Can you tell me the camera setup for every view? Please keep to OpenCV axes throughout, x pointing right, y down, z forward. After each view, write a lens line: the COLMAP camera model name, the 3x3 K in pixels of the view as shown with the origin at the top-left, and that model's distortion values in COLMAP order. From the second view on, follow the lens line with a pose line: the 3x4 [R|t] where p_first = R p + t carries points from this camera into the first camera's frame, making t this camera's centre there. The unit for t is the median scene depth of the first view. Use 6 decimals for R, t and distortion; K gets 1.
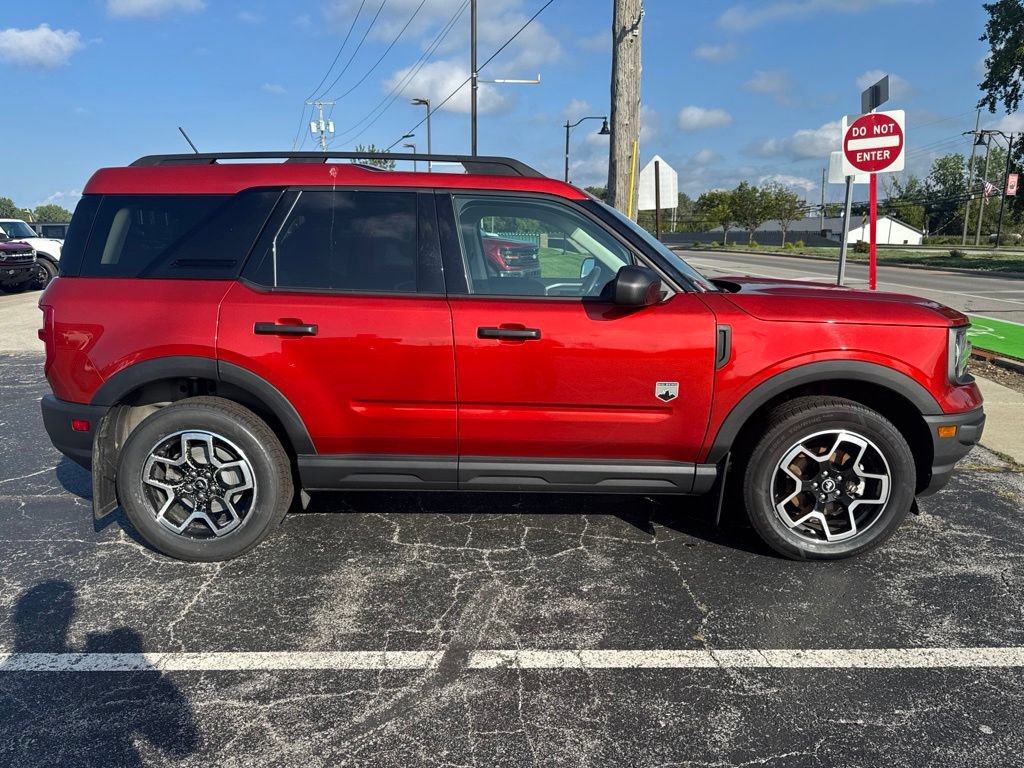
lens RADIAL K [[739.9, 0, 512.0], [0, 739.9, 384.0], [0, 0, 1]] dist [0.010189, -0.010575]
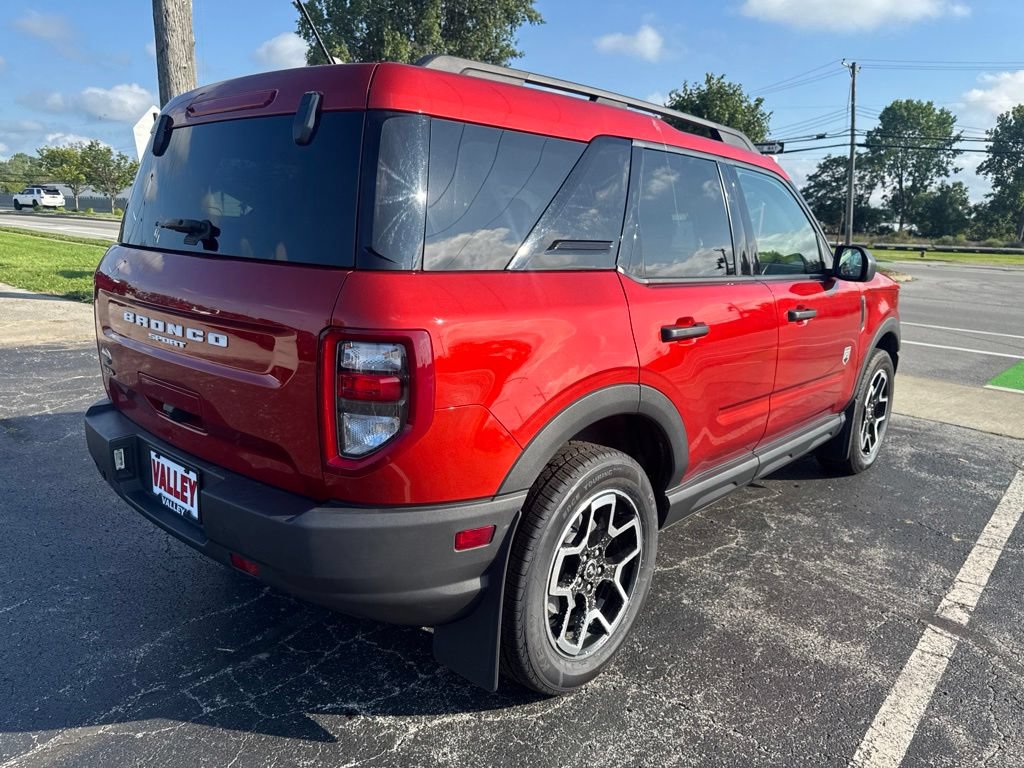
lens RADIAL K [[739.9, 0, 512.0], [0, 739.9, 384.0], [0, 0, 1]] dist [0.010189, -0.010575]
pose [[0.634332, -0.141654, 0.759972, -1.115838], [0.112590, 0.989515, 0.090463, -0.122296], [-0.764818, 0.028181, 0.643630, 0.712717]]
